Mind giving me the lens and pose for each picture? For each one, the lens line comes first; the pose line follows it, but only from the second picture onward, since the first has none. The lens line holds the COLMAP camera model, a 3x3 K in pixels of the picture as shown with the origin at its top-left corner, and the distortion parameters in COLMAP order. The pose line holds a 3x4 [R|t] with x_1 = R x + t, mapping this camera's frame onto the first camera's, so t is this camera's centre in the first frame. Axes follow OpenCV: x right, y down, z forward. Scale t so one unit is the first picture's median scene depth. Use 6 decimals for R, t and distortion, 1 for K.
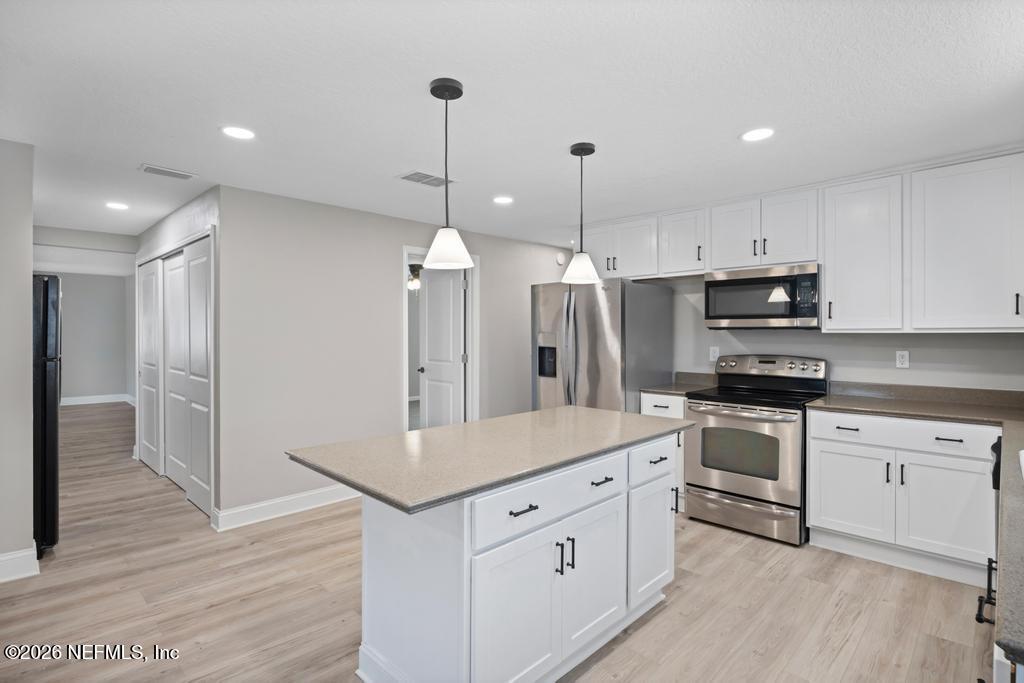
lens RADIAL K [[510.4, 0, 511.7], [0, 510.4, 339.2], [0, 0, 1]] dist [0.001842, 0.000522]
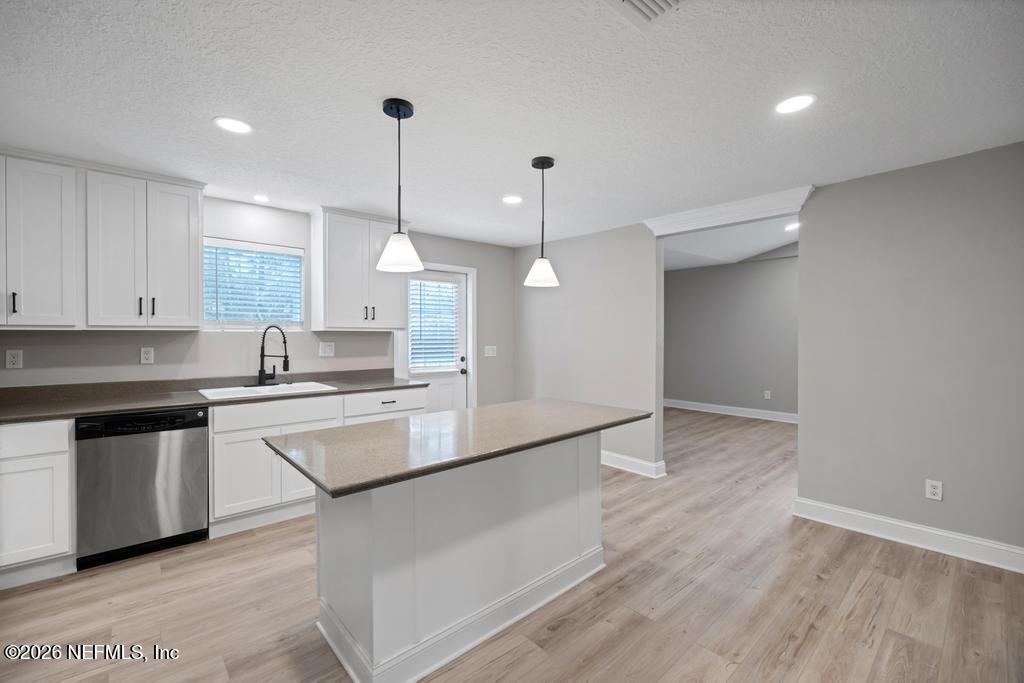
lens RADIAL K [[431.2, 0, 508.1], [0, 431.2, 340.0], [0, 0, 1]] dist [-0.004509, -0.000314]
pose [[-0.997766, -0.001947, 0.066784, -0.066944], [-0.000219, 0.999665, 0.025880, -0.012201], [-0.066812, 0.025807, -0.997432, 1.351956]]
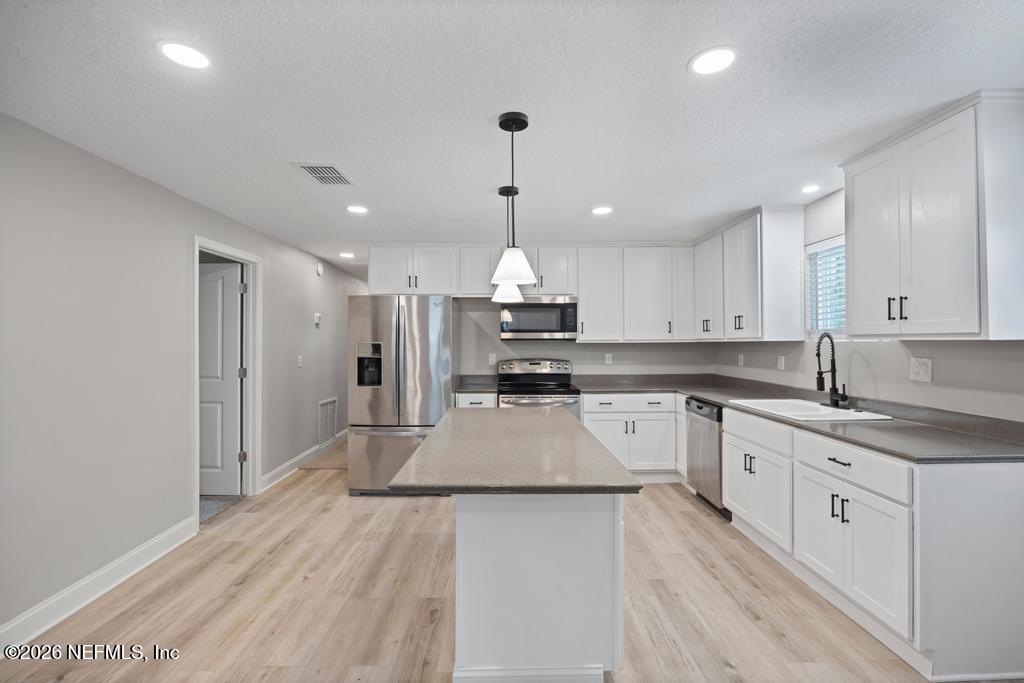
lens RADIAL K [[459.0, 0, 510.3], [0, 459.0, 336.4], [0, 0, 1]] dist [-0.012929, -0.000100]
pose [[0.699268, 0.009034, 0.714803, -0.505741], [0.011112, 0.999662, -0.023505, -0.001489], [-0.714774, 0.024379, 0.698931, 0.196239]]
